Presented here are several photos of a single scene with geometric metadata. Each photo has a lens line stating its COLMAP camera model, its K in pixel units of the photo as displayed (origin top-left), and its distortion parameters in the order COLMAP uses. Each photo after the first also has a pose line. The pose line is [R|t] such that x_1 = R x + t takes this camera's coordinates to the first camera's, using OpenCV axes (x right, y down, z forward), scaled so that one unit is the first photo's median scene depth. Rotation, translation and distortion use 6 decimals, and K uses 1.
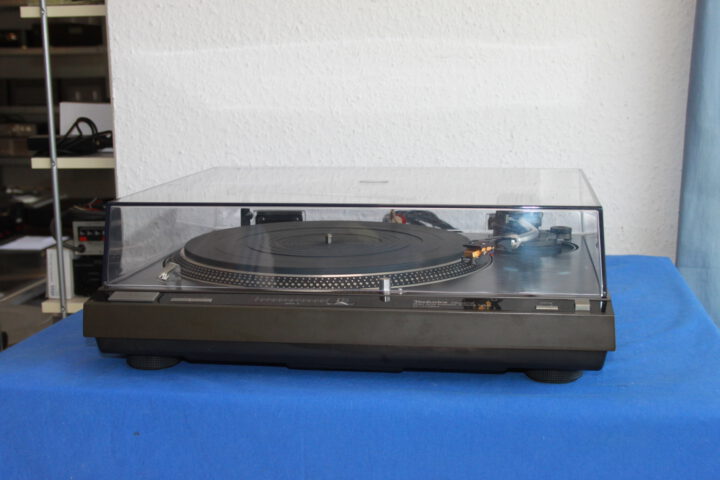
lens RADIAL K [[1024.9, 0, 362.0], [0, 1024.9, 245.6], [0, 0, 1]] dist [-0.017344, 0.000000]
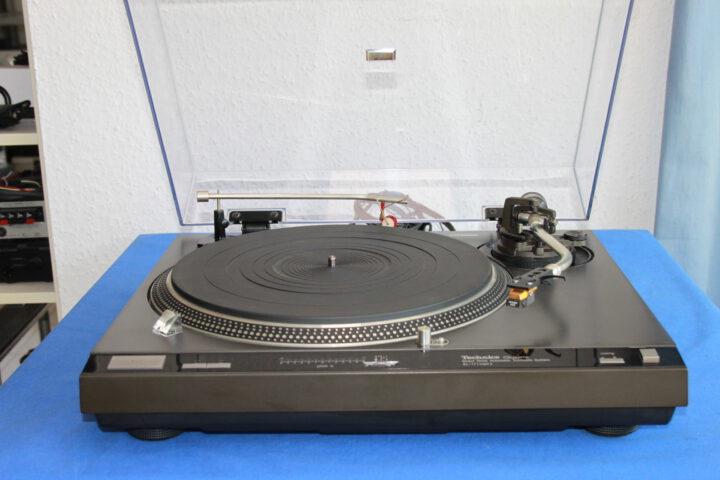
lens RADIAL K [[1024.9, 0, 366.1], [0, 1024.9, 249.8], [0, 0, 1]] dist [-0.017344, 0.000000]
pose [[0.991221, -0.042995, 0.125026, -0.079433], [0.029829, 0.993990, 0.105333, -0.076604], [-0.128803, -0.100679, 0.986546, 0.078412]]
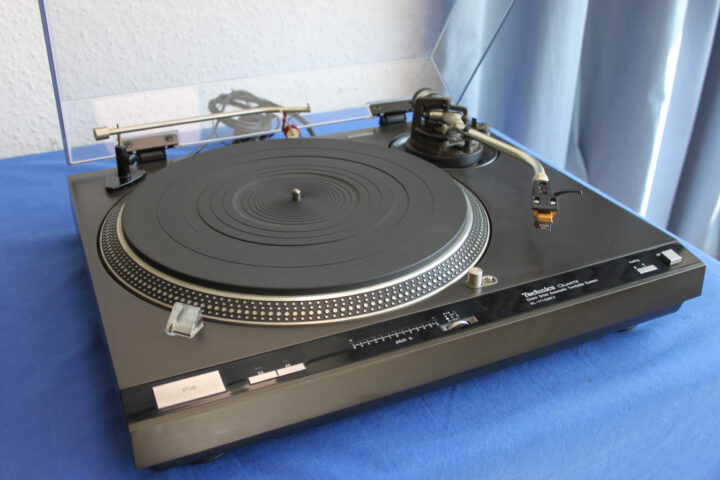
lens RADIAL K [[714.2, 0, 354.3], [0, 714.2, 237.4], [0, 0, 1]] dist [-0.043189, 0.000000]
pose [[0.842152, -0.250748, 0.477395, -0.194525], [0.086610, 0.936713, 0.339216, -0.117127], [-0.532239, -0.244325, 0.810572, 0.340796]]
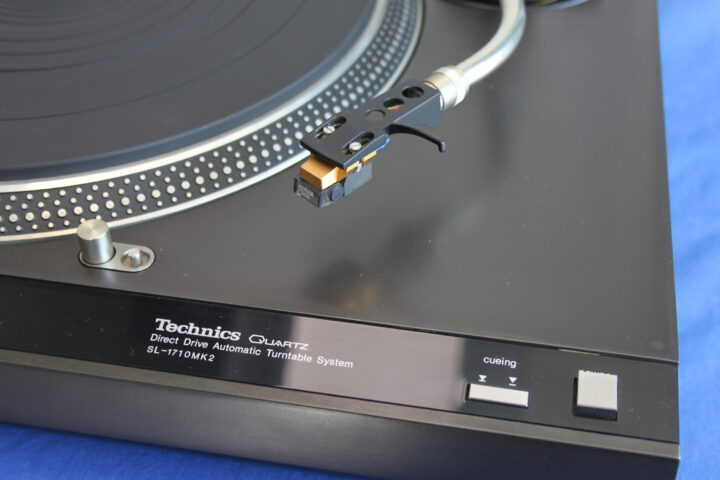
lens RADIAL K [[1024.9, 0, 363.5], [0, 1024.9, 241.2], [0, 0, 1]] dist [-0.017344, 0.000000]
pose [[0.999386, 0.033030, -0.011711, 0.074314], [-0.020506, 0.822145, 0.568909, -0.107139], [0.028419, -0.568319, 0.822317, 0.399769]]
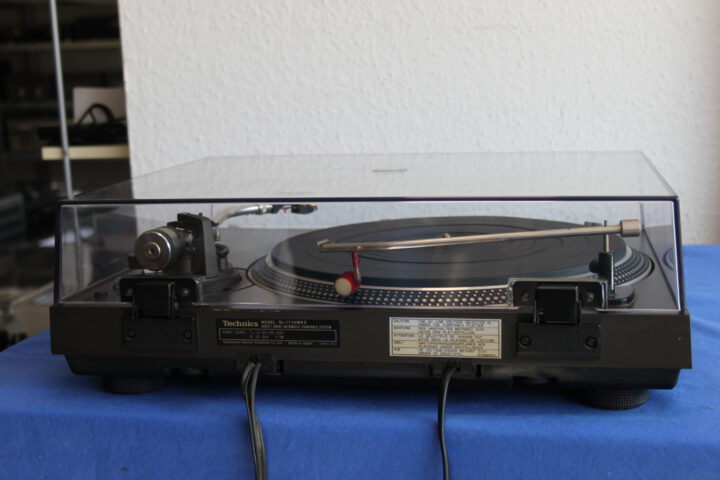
lens RADIAL K [[1024.9, 0, 359.4], [0, 1024.9, 240.4], [0, 0, 1]] dist [-0.017344, 0.000000]
pose [[0.998719, -0.012768, -0.048960, 0.011250], [0.013266, 0.999863, 0.009854, -0.007266], [0.048827, -0.010491, 0.998752, 0.091456]]
